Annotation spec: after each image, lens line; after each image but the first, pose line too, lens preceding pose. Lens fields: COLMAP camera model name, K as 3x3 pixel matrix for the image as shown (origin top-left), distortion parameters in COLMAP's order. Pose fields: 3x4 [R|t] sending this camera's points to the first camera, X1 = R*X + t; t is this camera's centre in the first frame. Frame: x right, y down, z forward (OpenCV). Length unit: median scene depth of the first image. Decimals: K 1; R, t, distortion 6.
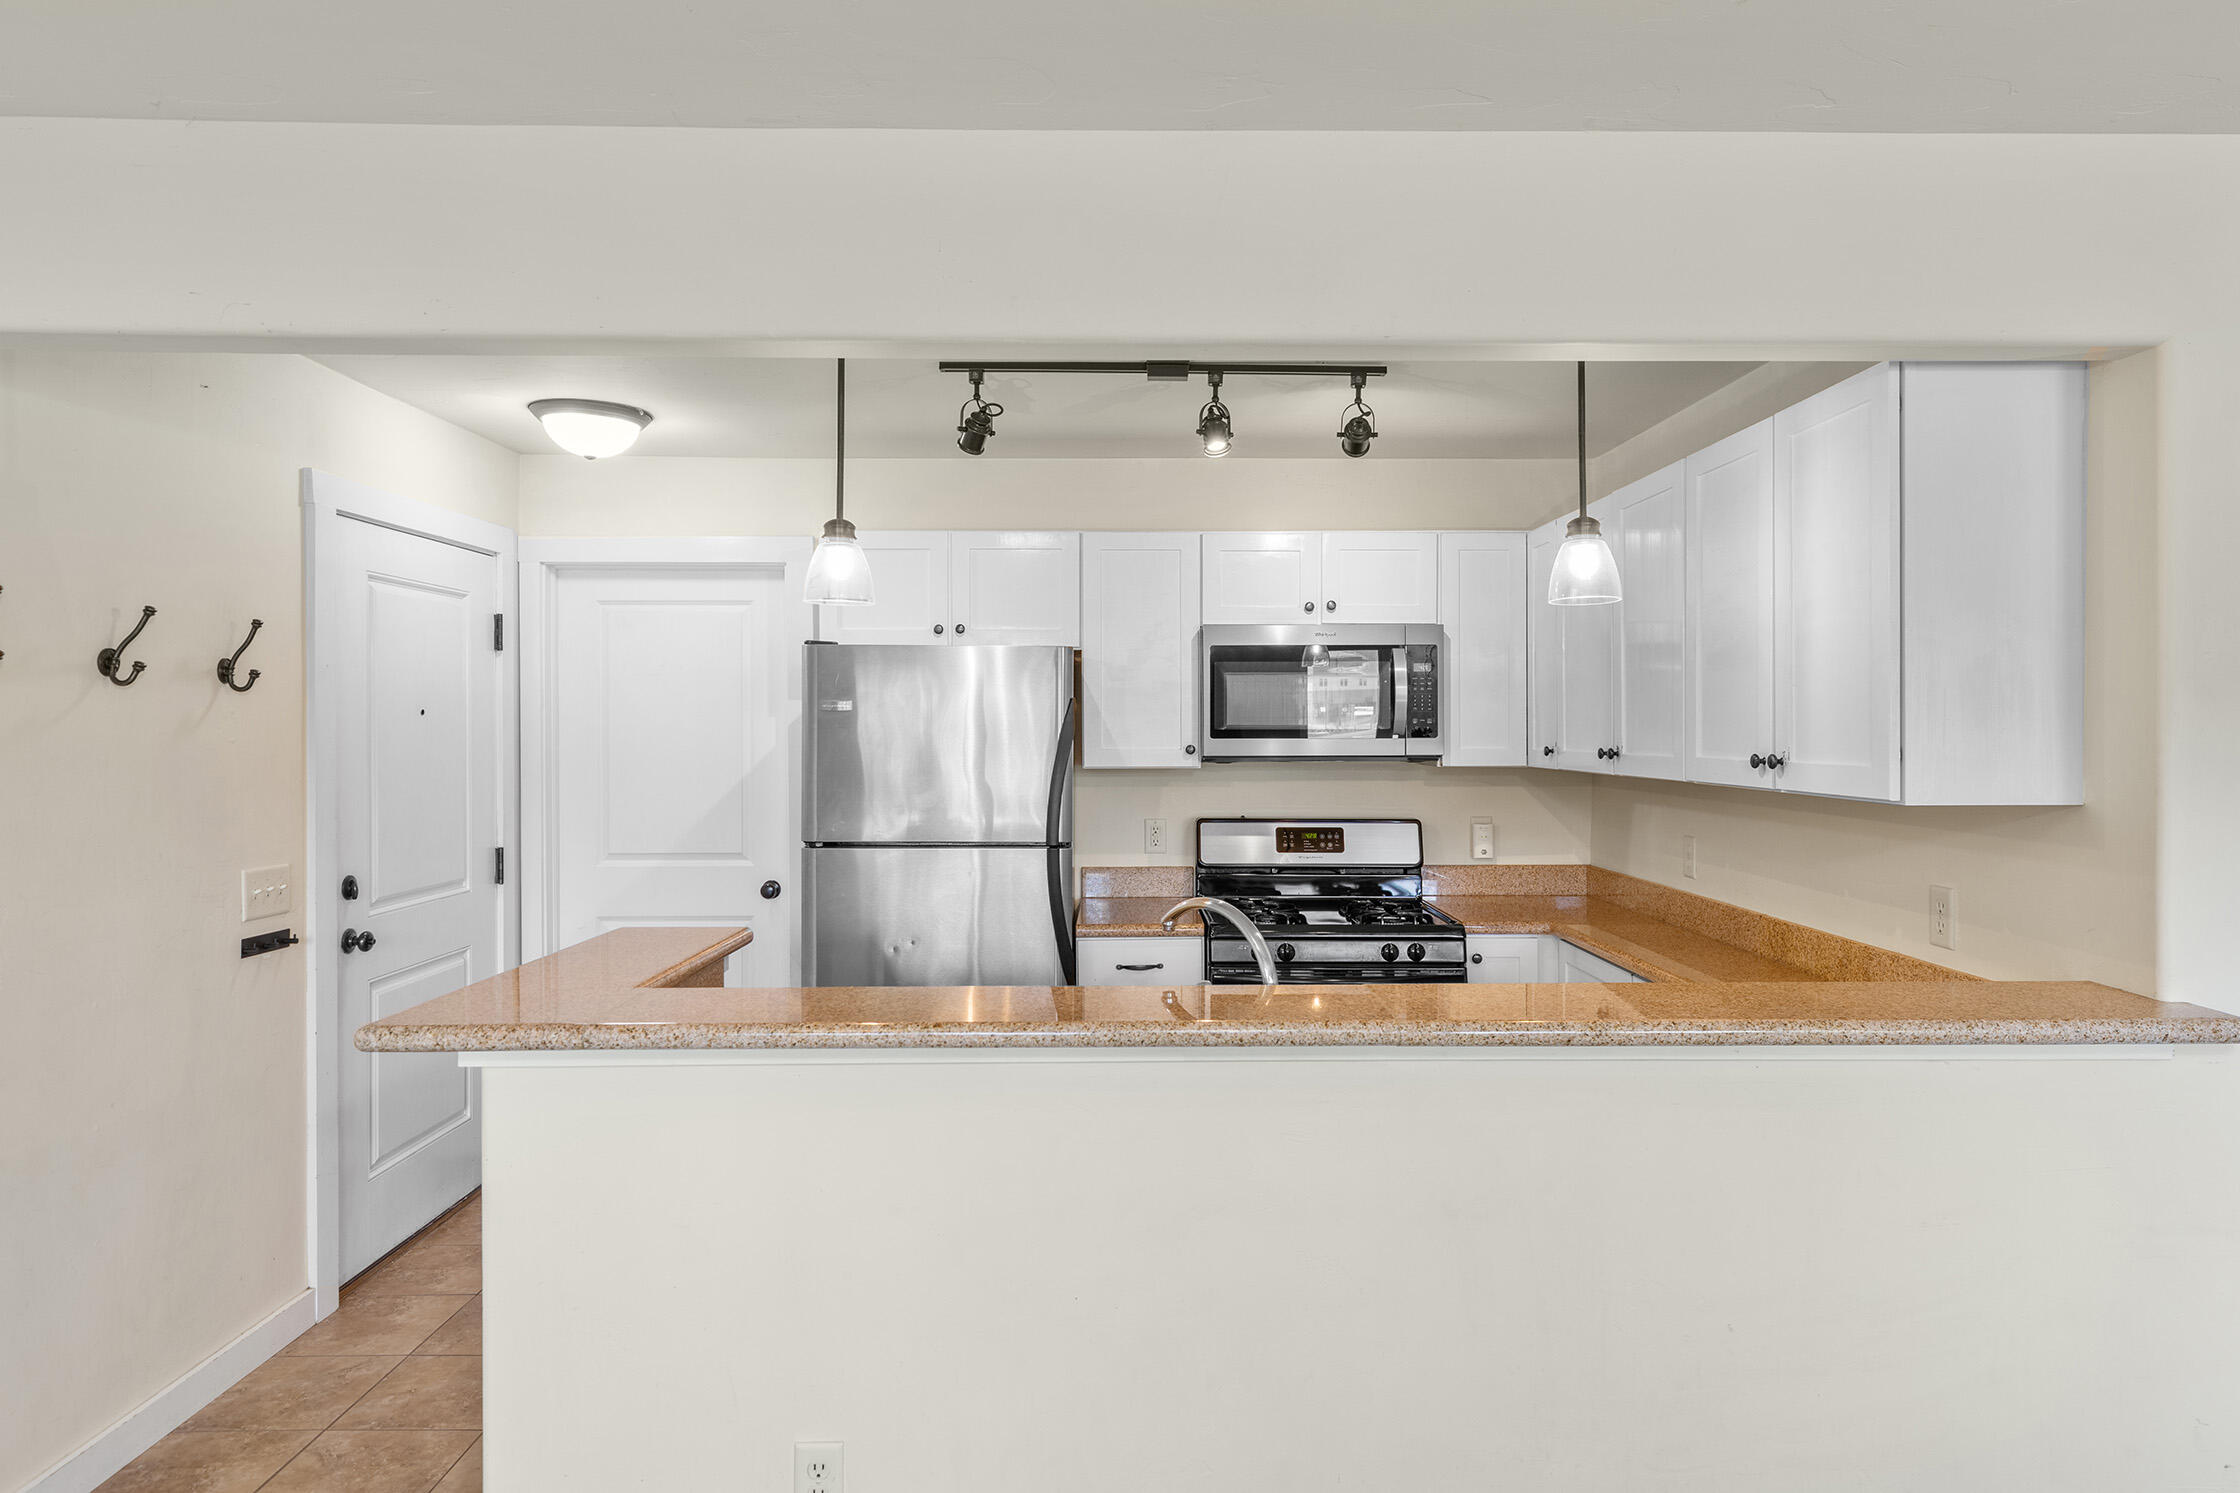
lens RADIAL K [[1355.5, 0, 1127.6], [0, 1355.5, 734.7], [0, 0, 1]] dist [-0.005001, -0.000016]
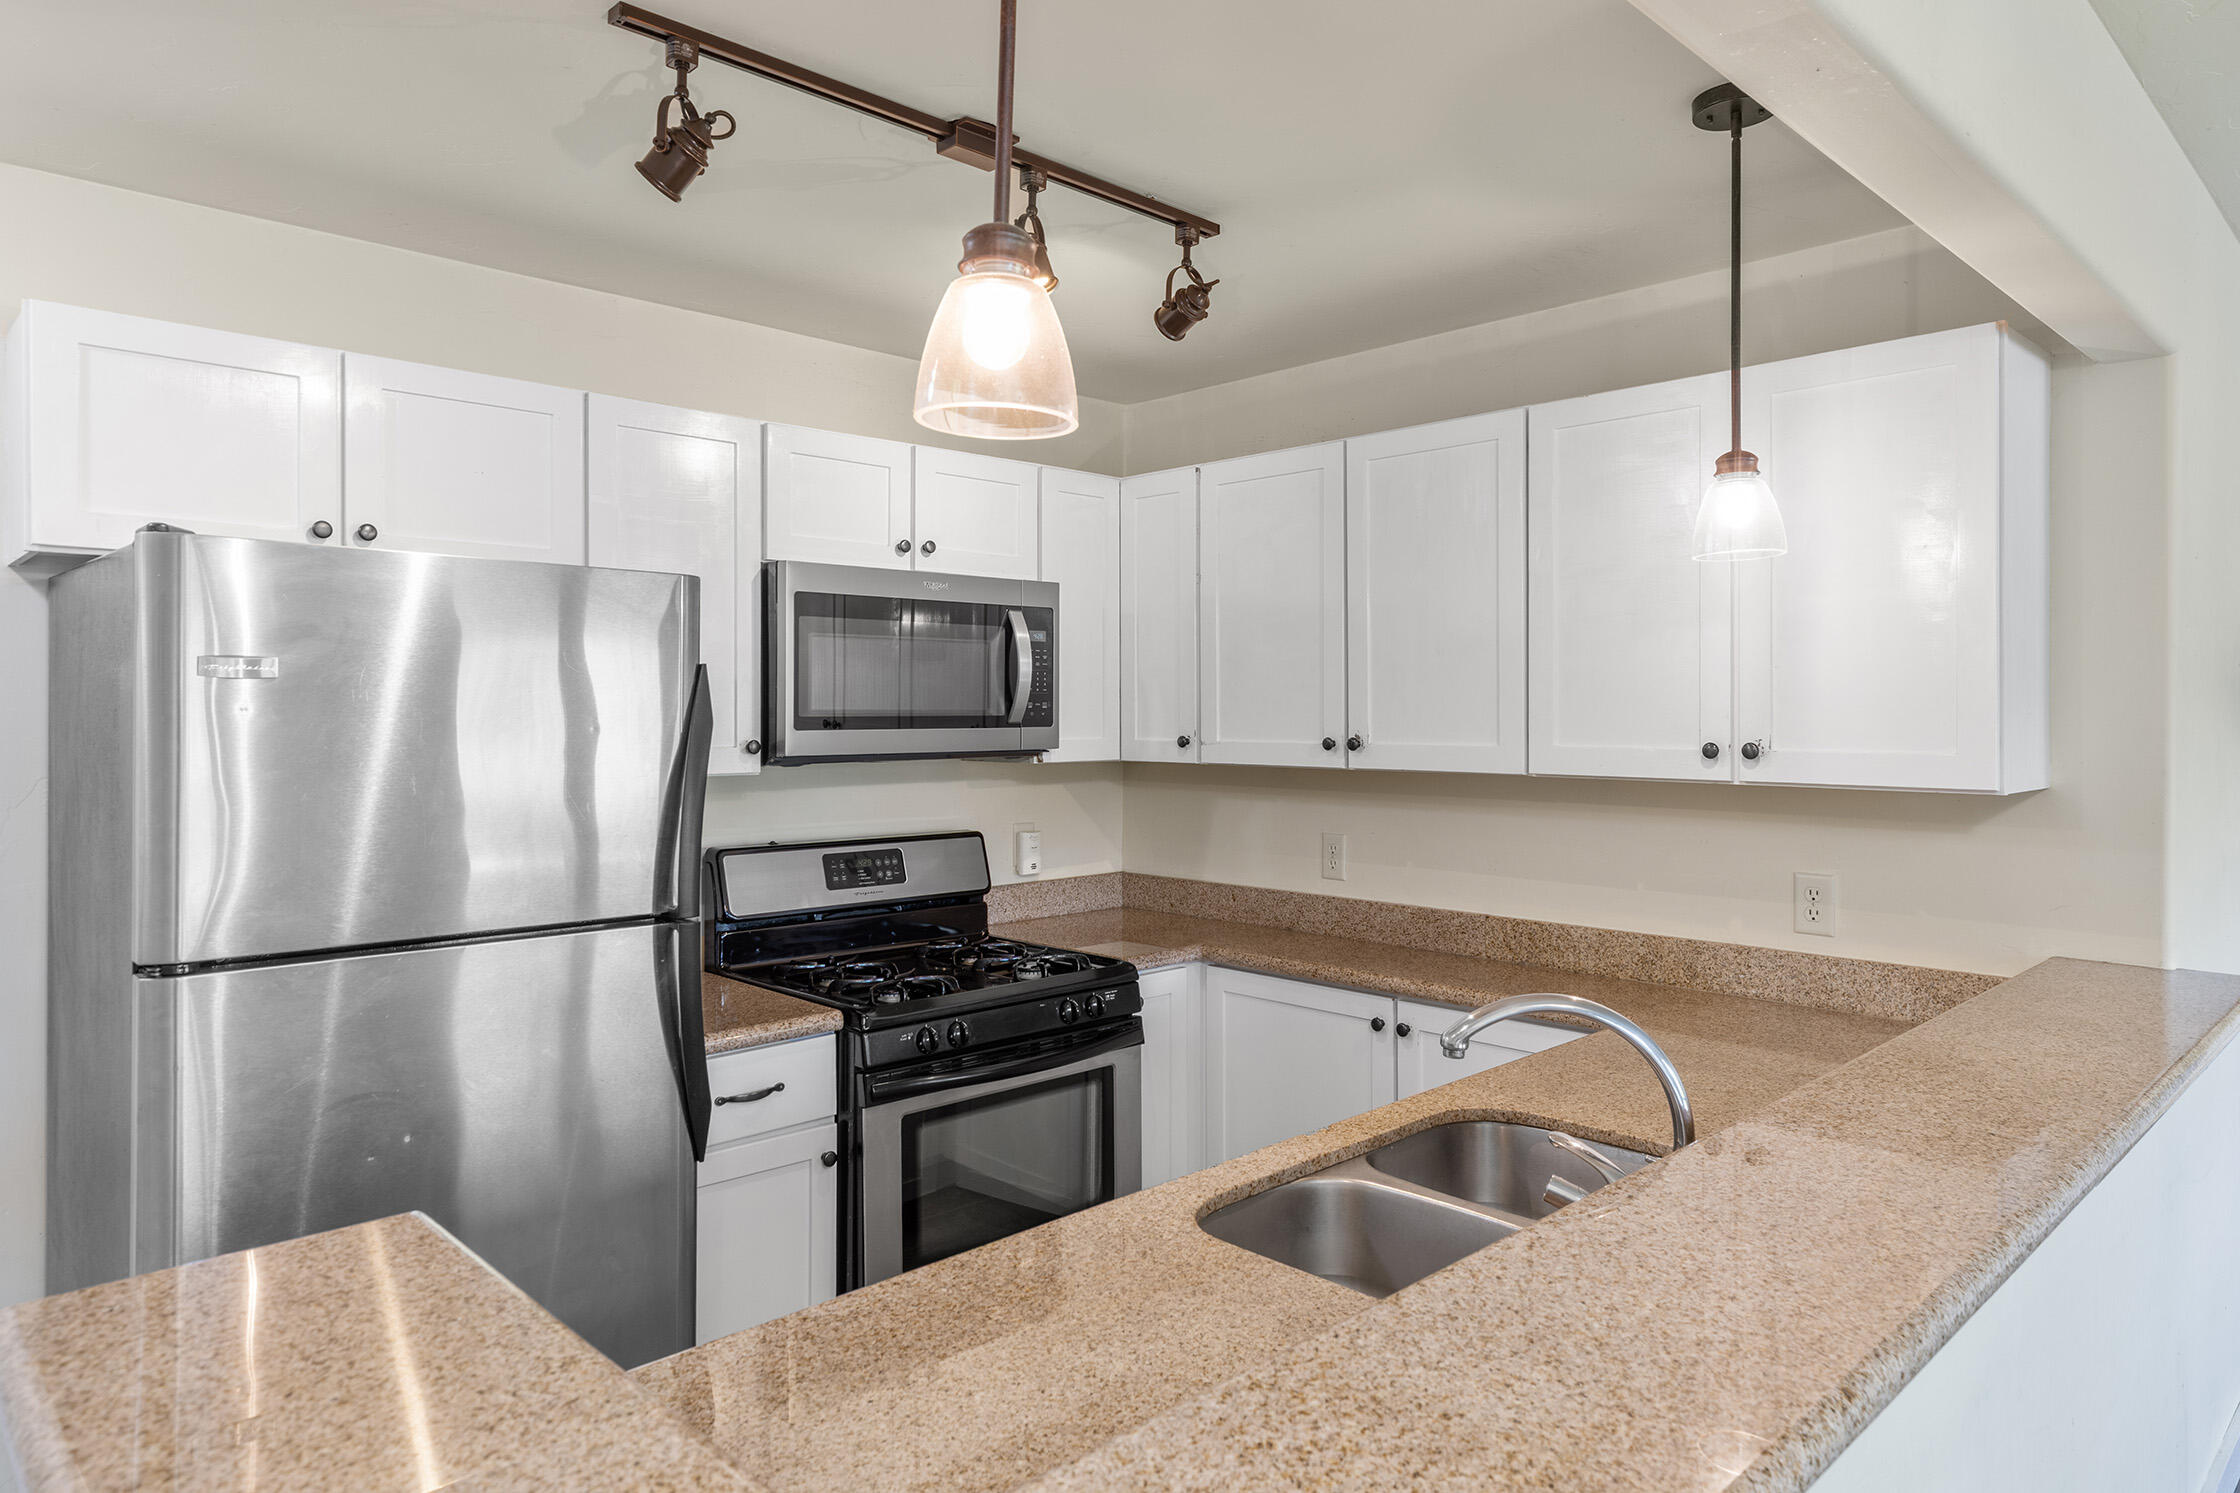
lens RADIAL K [[1375.7, 0, 1165.9], [0, 1375.7, 708.9], [0, 0, 1]] dist [-0.000509, 0.001453]
pose [[0.721828, 0.000553, 0.692072, -0.274265], [0.005082, 0.999968, -0.006099, -0.002776], [-0.692054, 0.007919, 0.721803, 0.378428]]
